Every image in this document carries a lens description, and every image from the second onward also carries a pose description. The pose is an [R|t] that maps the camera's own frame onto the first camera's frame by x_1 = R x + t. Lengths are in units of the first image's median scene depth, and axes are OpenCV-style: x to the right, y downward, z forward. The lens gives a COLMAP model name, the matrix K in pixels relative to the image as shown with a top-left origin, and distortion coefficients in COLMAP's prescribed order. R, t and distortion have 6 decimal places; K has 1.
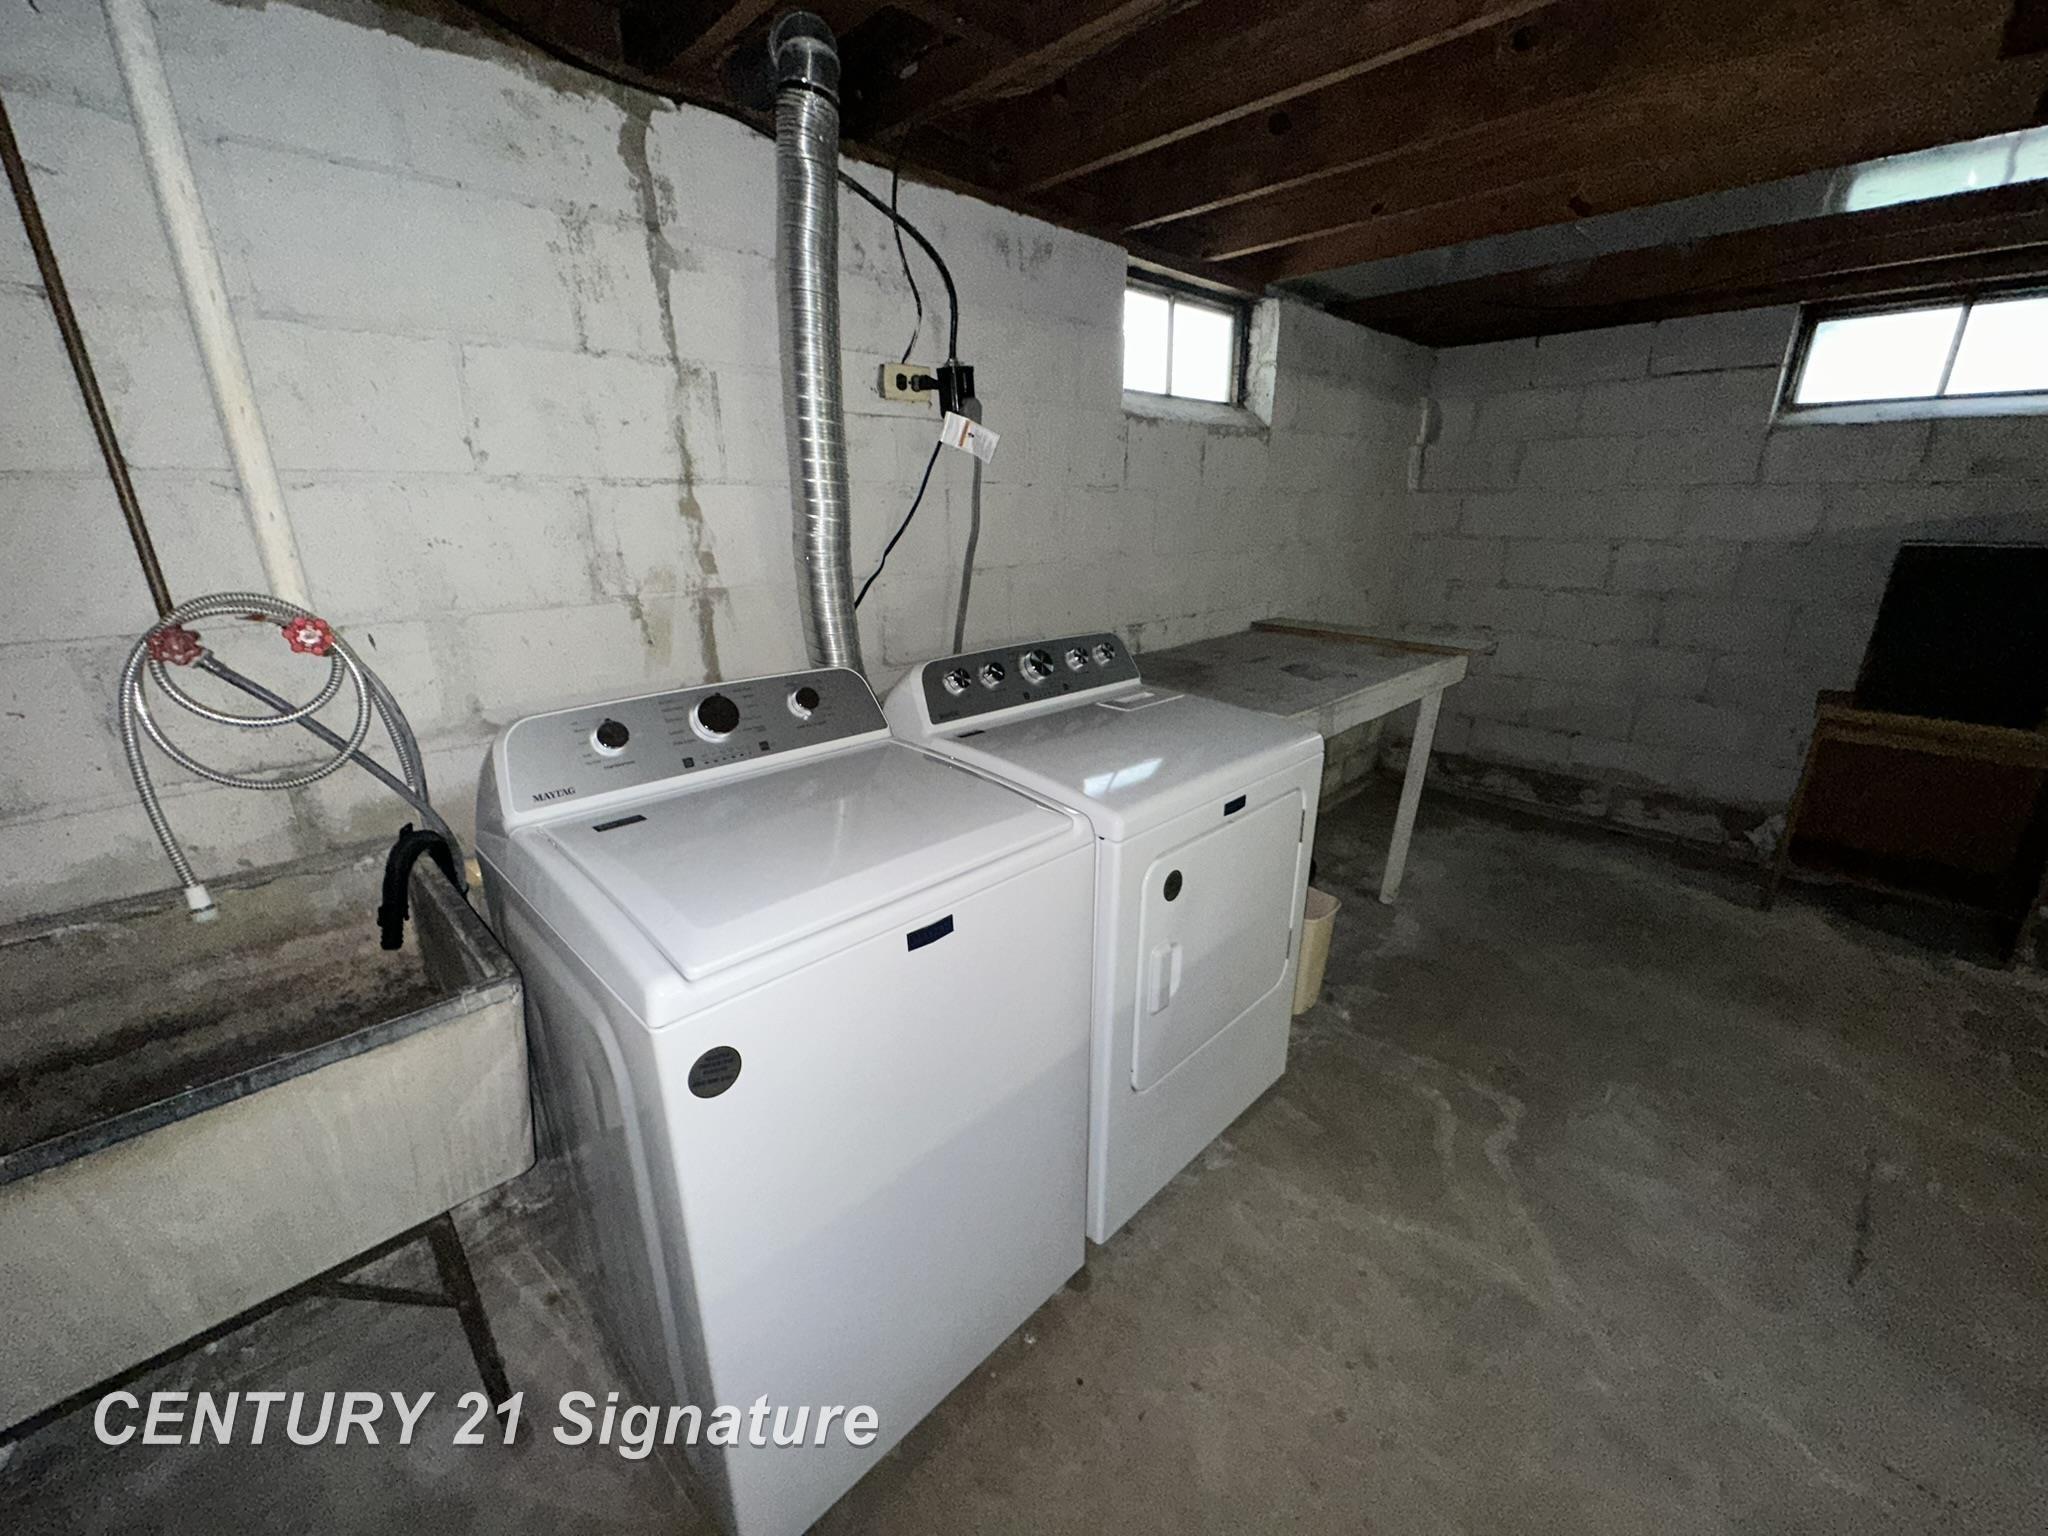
lens RADIAL K [[820.9, 0, 1021.5], [0, 820.9, 769.2], [0, 0, 1]] dist [-0.001060, 0.000344]
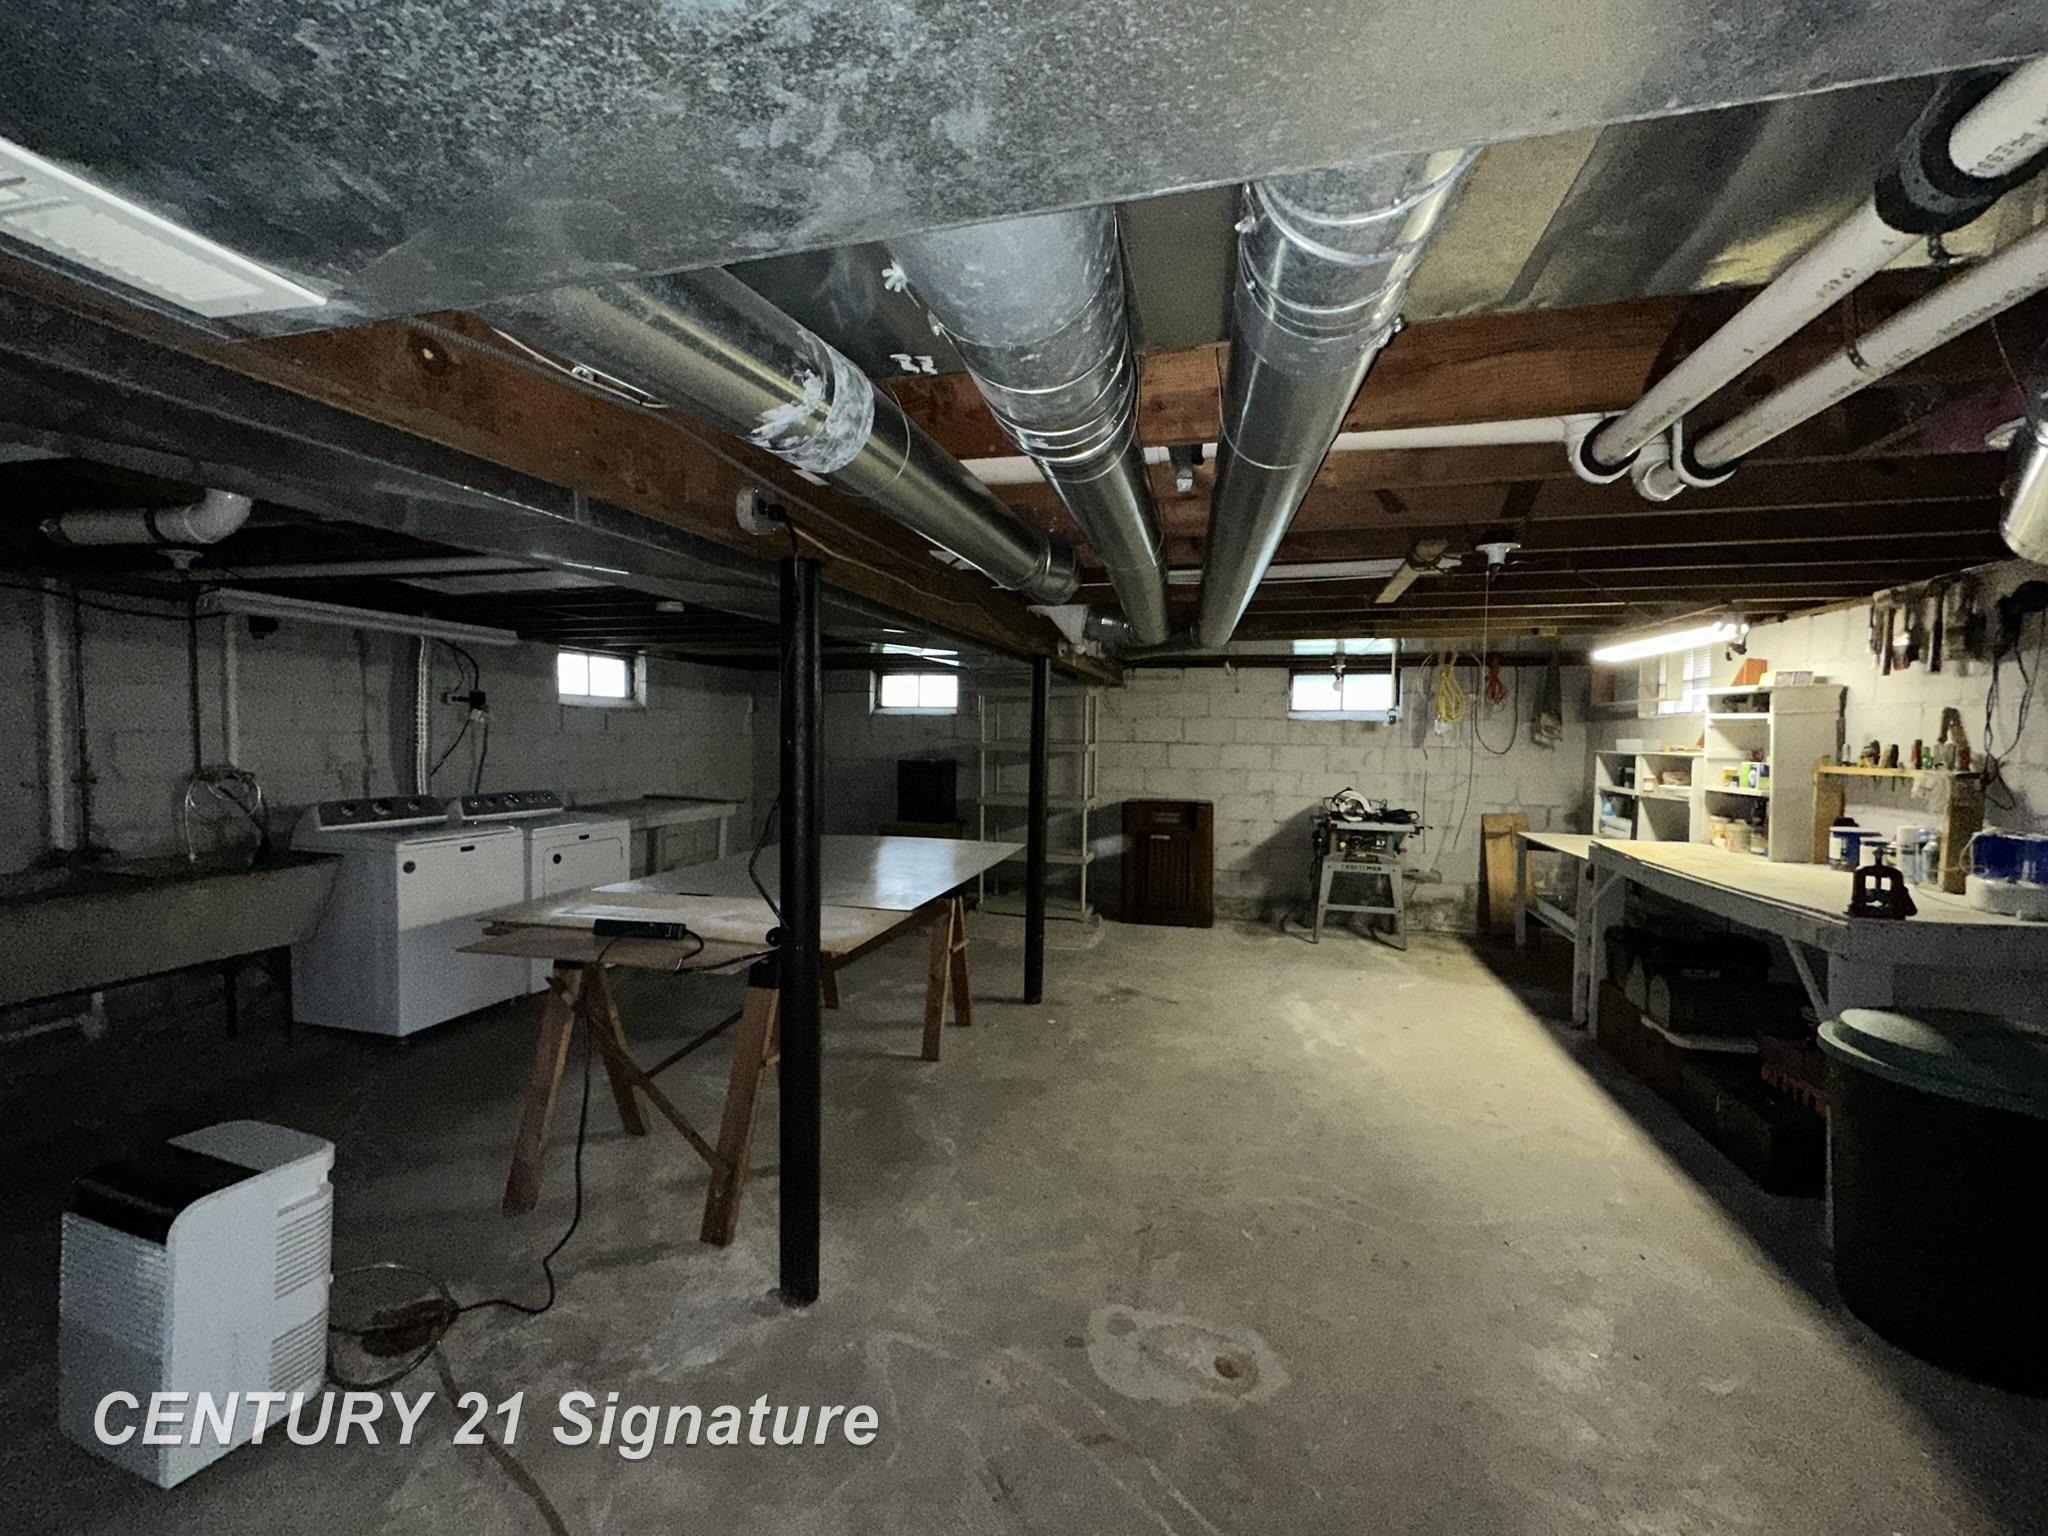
lens RADIAL K [[820.9, 0, 1021.5], [0, 820.9, 769.2], [0, 0, 1]] dist [-0.001060, 0.000344]
pose [[0.869386, -0.001963, 0.494129, 0.137223], [0.134308, 0.963284, -0.232478, 0.600683], [-0.475530, 0.268479, 0.837729, -1.976947]]
